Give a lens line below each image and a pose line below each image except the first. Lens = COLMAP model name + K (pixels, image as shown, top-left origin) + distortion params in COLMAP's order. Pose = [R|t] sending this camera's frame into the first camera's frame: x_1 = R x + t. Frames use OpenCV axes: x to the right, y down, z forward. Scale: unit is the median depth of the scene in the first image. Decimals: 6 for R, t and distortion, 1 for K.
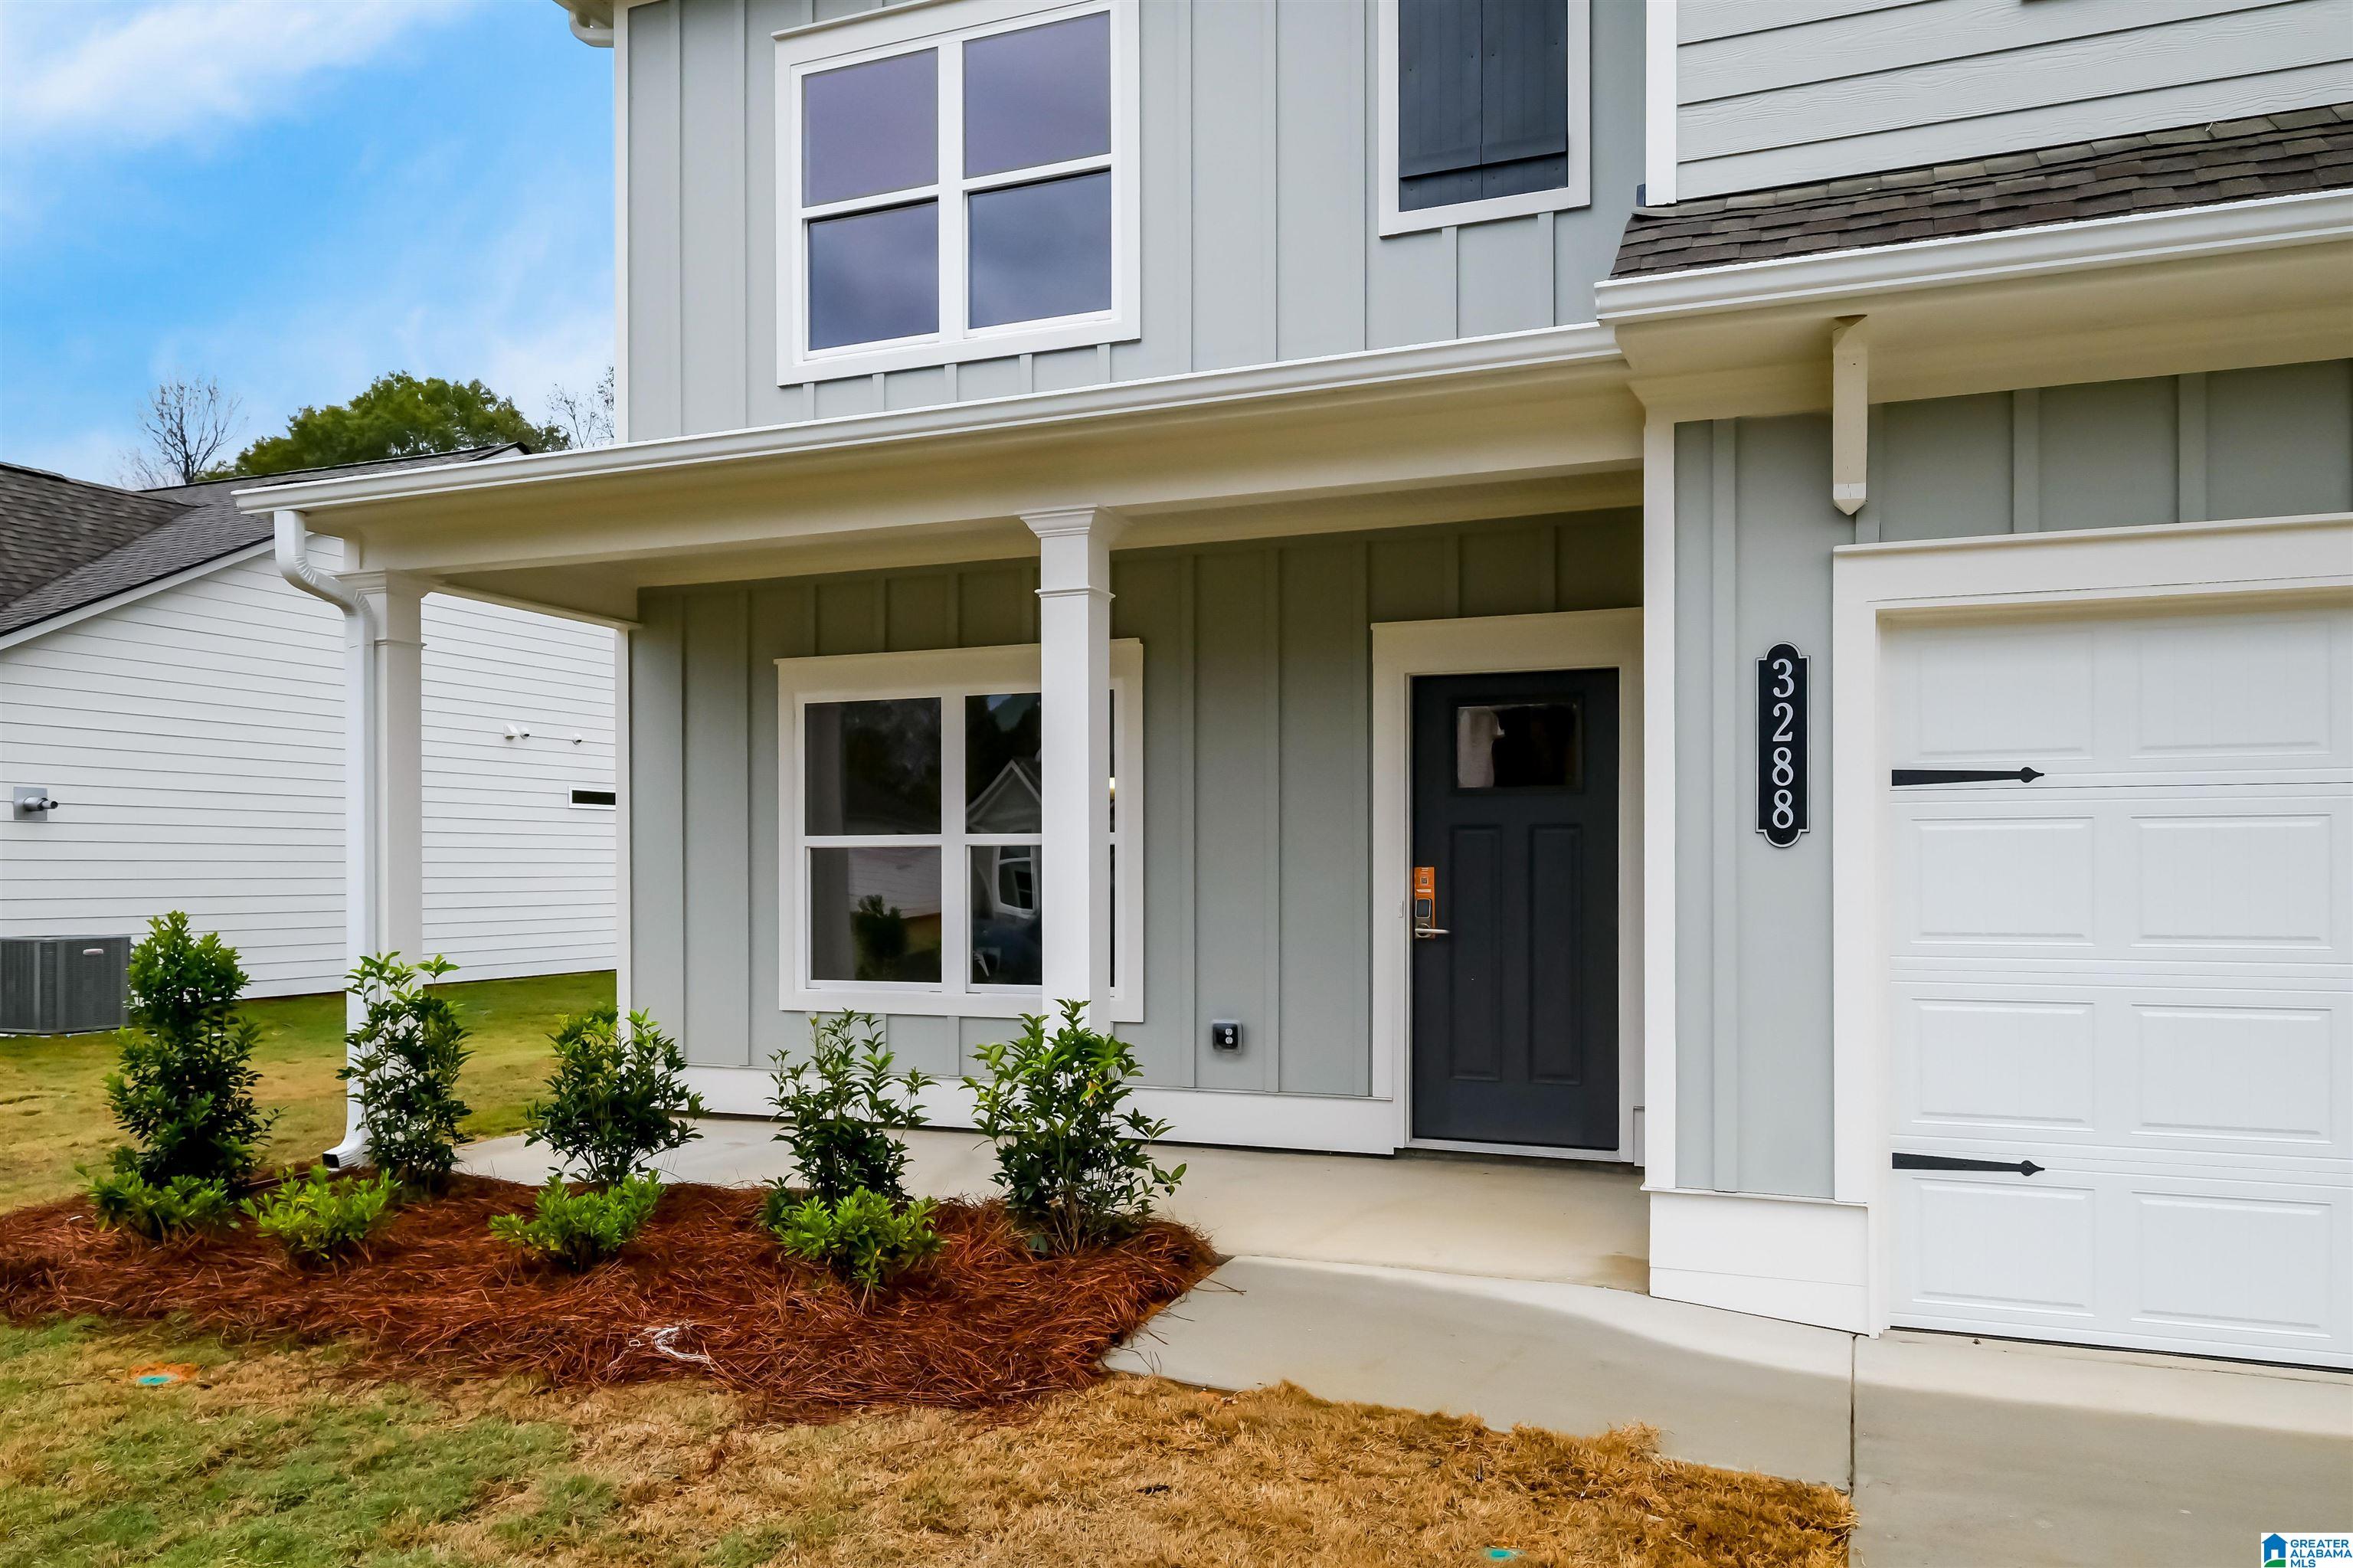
lens RADIAL K [[1706.4, 0, 1182.0], [0, 1706.4, 865.7], [0, 0, 1]] dist [0.002180, 0.002584]
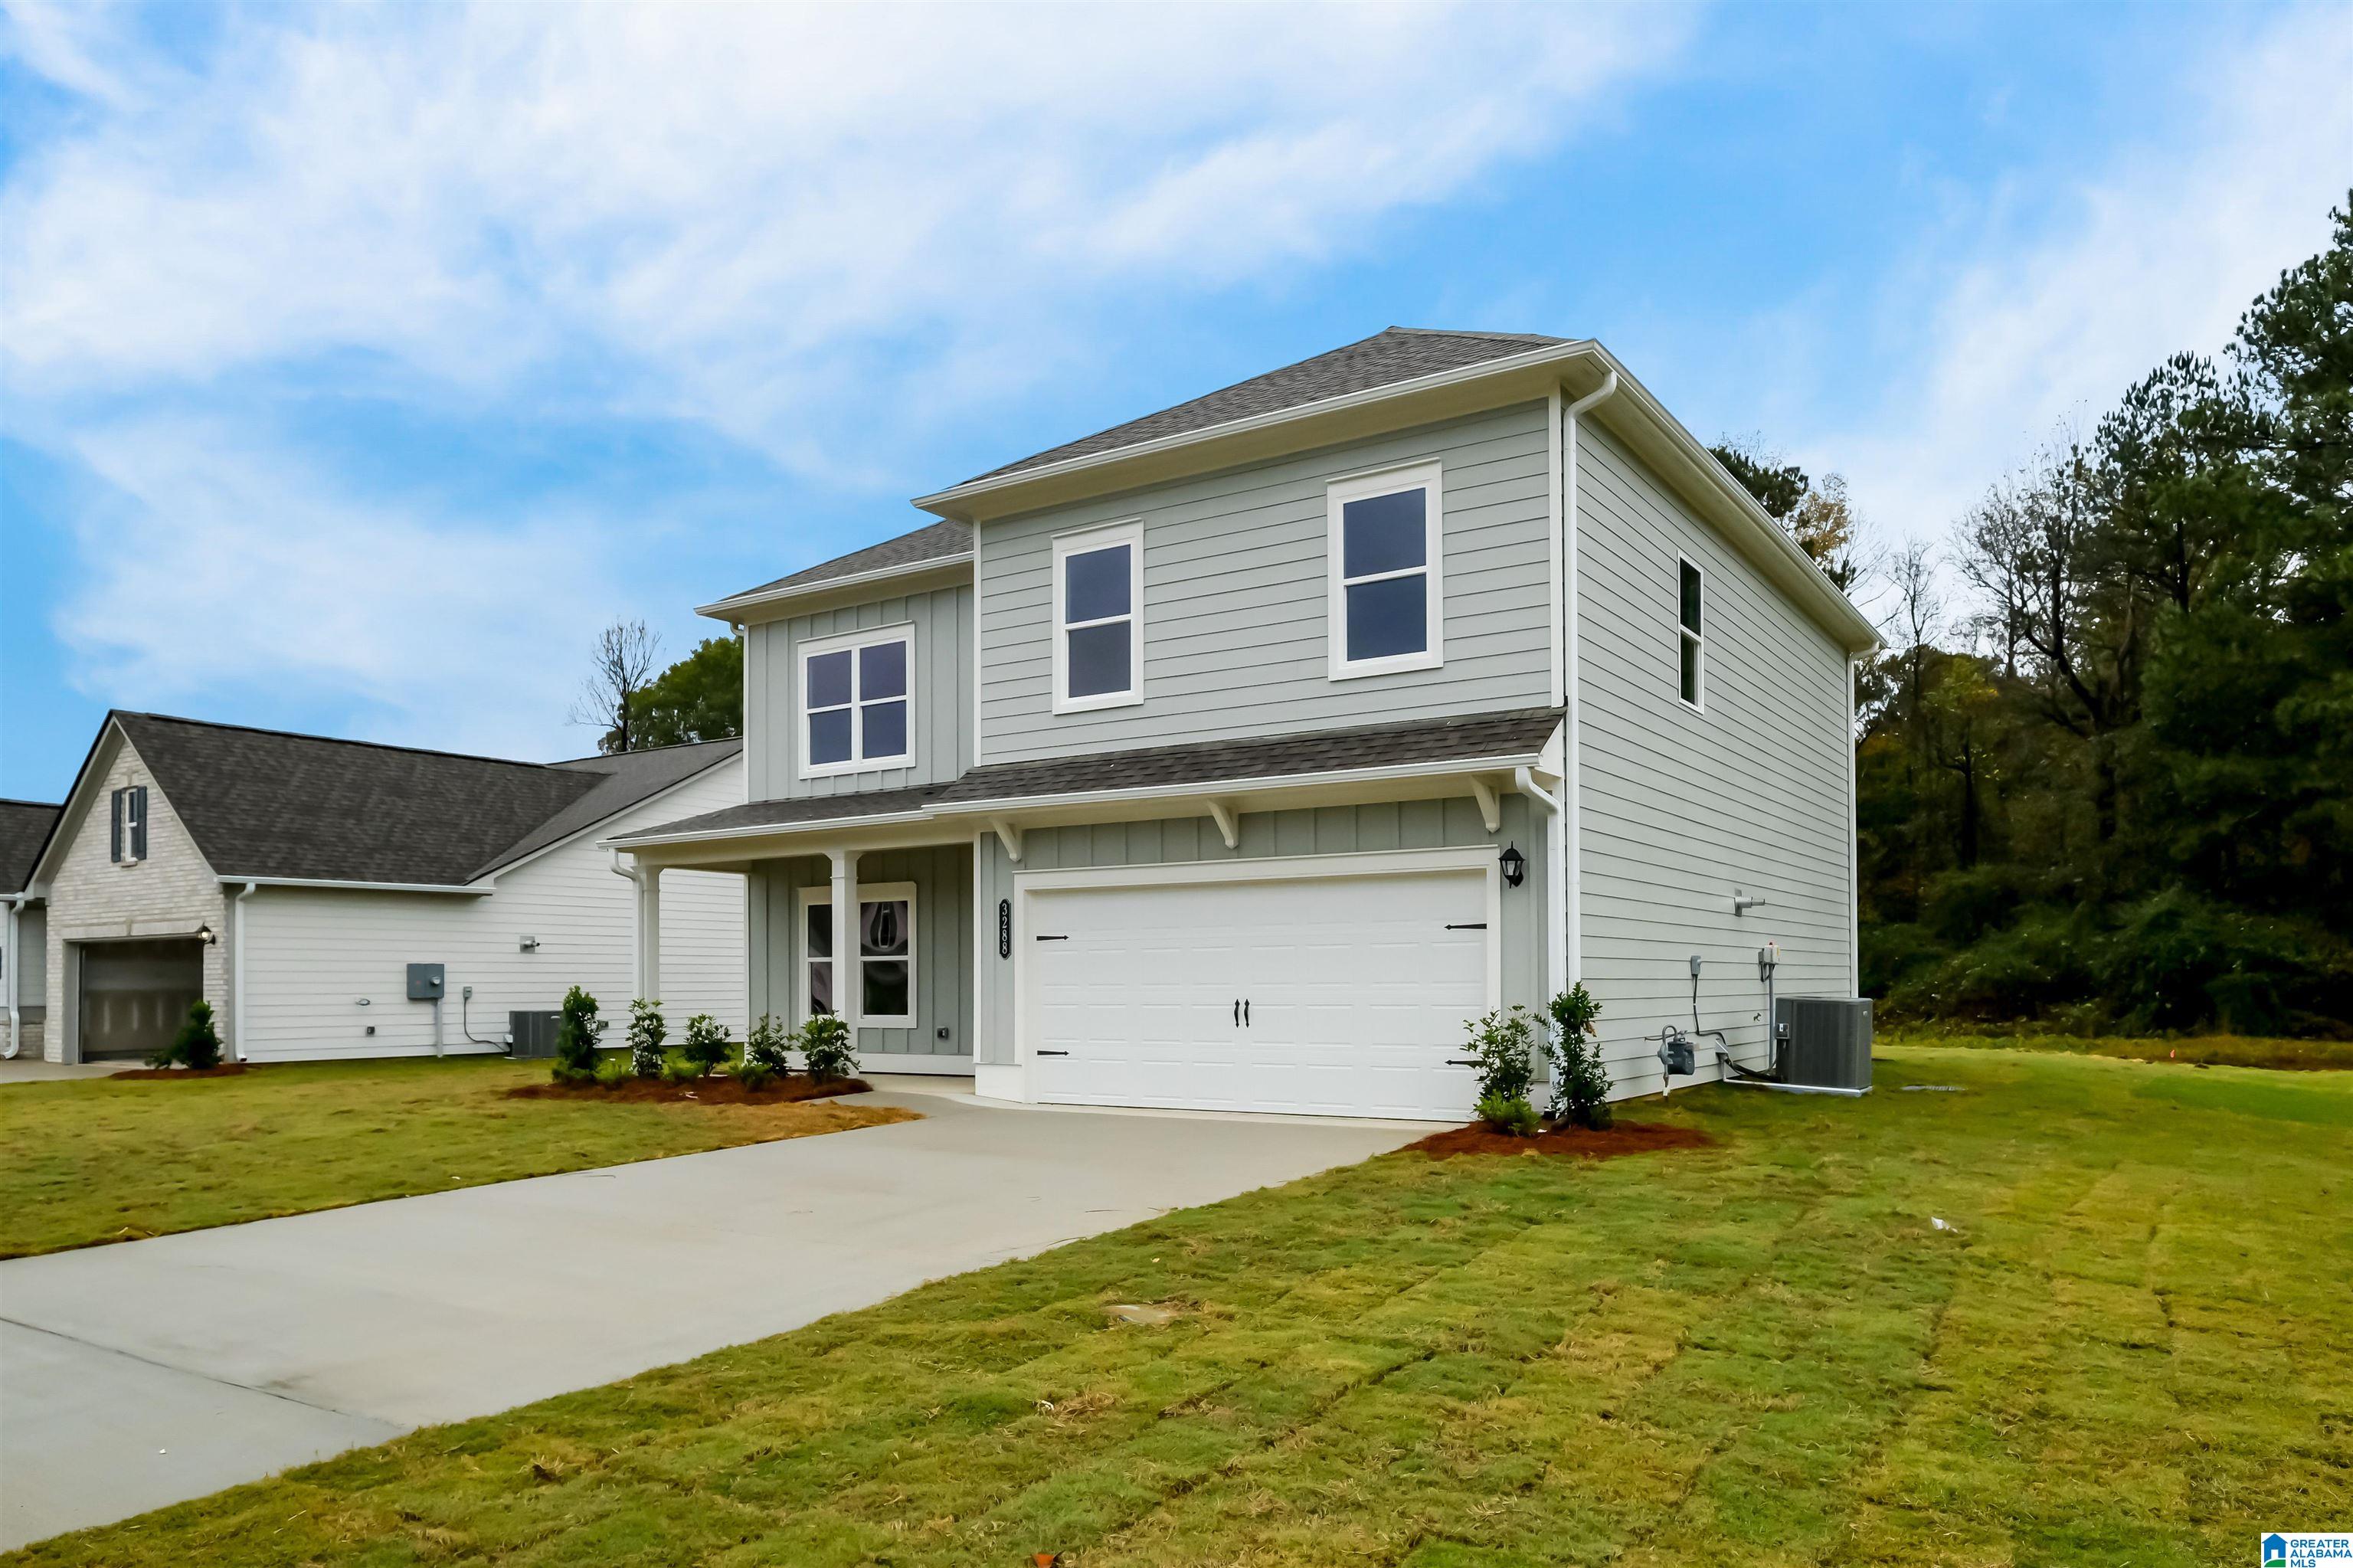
lens RADIAL K [[1589.4, 0, 1186.3], [0, 1589.4, 951.6], [0, 0, 1]] dist [-0.004094, -0.000085]
pose [[0.981307, -0.008790, -0.192250, 0.933254], [0.005252, 0.999808, -0.018902, 0.024894], [0.192379, 0.017539, 0.981164, -1.432759]]
